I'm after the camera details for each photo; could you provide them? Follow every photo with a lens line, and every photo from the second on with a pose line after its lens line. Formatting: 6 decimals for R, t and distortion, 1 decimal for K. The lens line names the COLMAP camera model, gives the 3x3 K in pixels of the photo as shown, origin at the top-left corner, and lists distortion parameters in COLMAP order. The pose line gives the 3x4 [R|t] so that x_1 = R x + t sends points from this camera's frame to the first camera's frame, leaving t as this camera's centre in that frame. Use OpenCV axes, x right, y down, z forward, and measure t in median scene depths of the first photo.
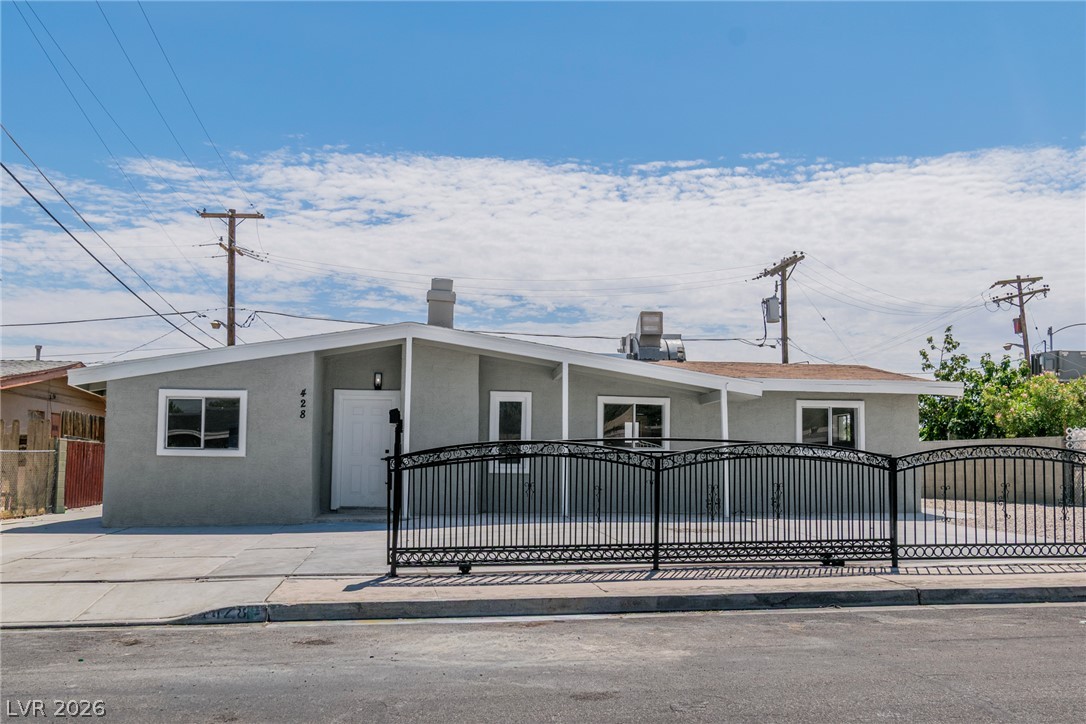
lens RADIAL K [[1004.8, 0, 547.4], [0, 1004.8, 397.6], [0, 0, 1]] dist [0.009672, 0.002808]
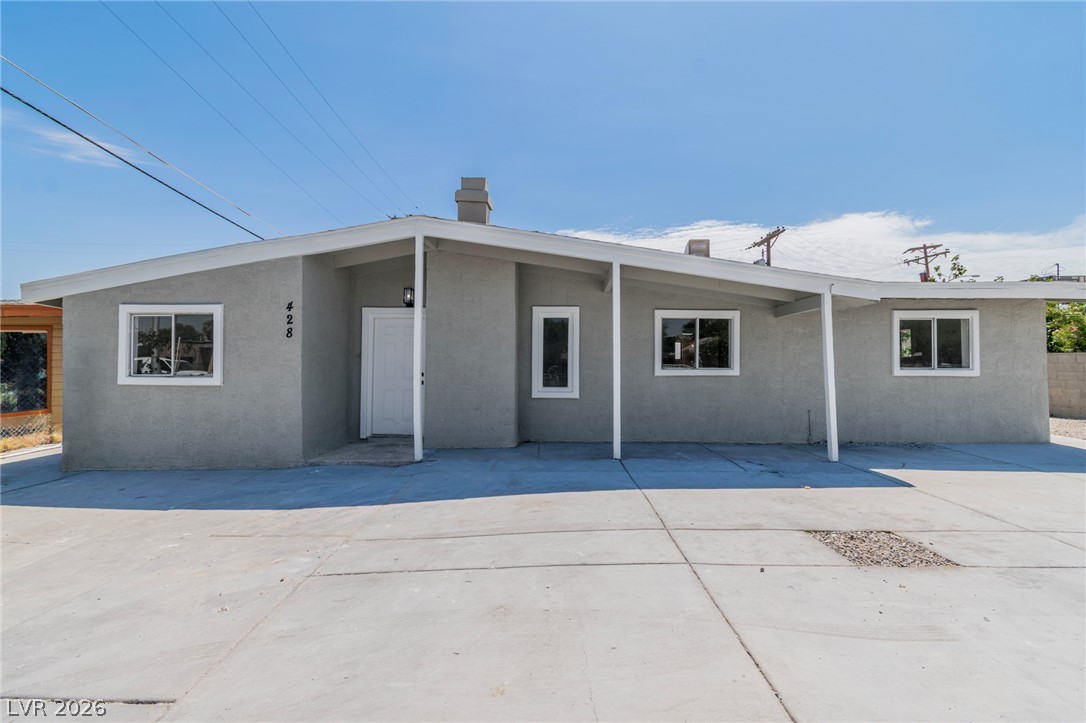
lens RADIAL K [[473.3, 0, 547.6], [0, 473.3, 357.7], [0, 0, 1]] dist [0.003759, -0.000312]
pose [[0.990238, -0.008963, -0.139095, 0.014712], [0.015550, 0.998805, 0.046342, 0.019984], [0.138513, -0.048053, 0.989194, 0.587029]]
